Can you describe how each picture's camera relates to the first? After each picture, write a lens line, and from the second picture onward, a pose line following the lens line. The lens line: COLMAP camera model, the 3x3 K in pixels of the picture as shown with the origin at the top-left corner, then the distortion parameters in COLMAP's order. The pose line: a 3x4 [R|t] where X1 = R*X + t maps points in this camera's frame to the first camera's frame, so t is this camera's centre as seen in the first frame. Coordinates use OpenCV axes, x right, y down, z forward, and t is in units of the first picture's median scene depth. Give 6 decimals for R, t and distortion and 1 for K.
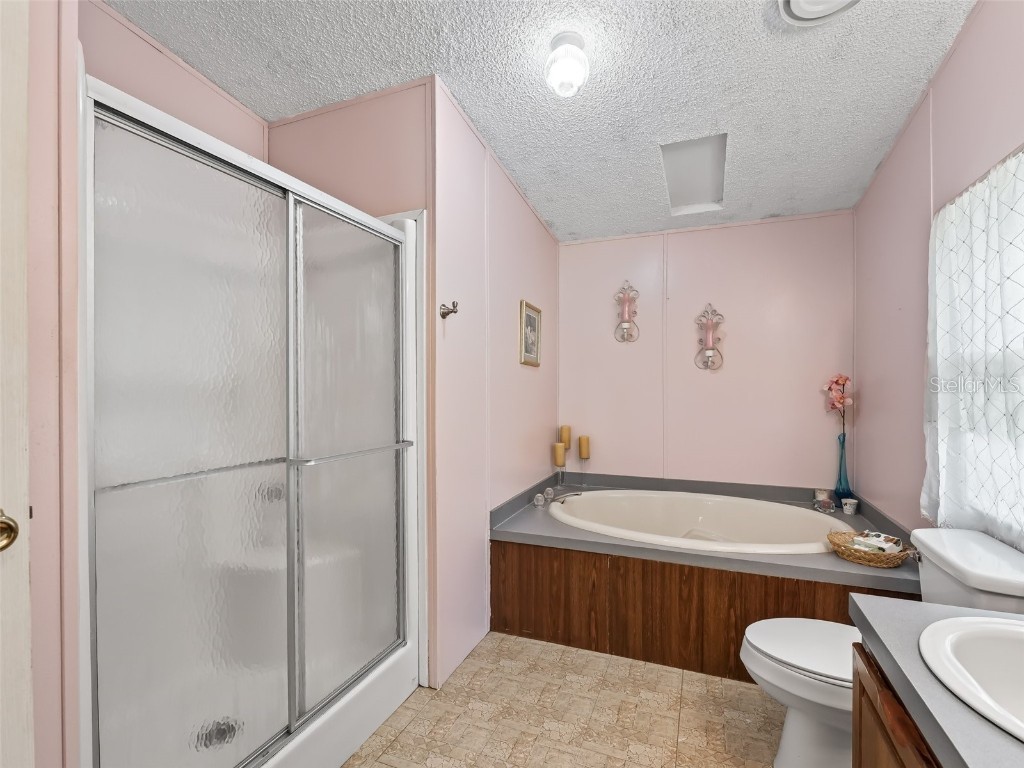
lens RADIAL K [[473.9, 0, 512.8], [0, 473.9, 388.6], [0, 0, 1]] dist [-0.004282, -0.001329]
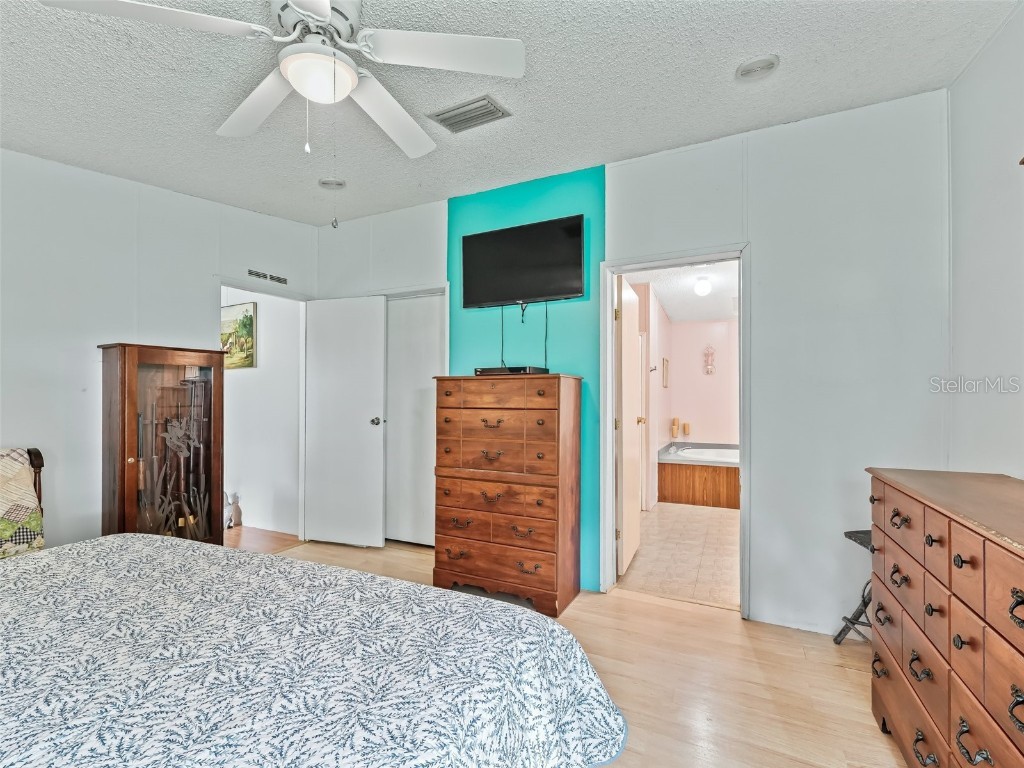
lens RADIAL K [[462.4, 0, 512.0], [0, 462.4, 384.0], [0, 0, 1]] dist [0.000625, -0.000261]
pose [[0.997274, 0.009656, -0.073150, -0.637060], [-0.011048, 0.999765, -0.018656, -0.023227], [0.072953, 0.019413, 0.997146, -1.426955]]
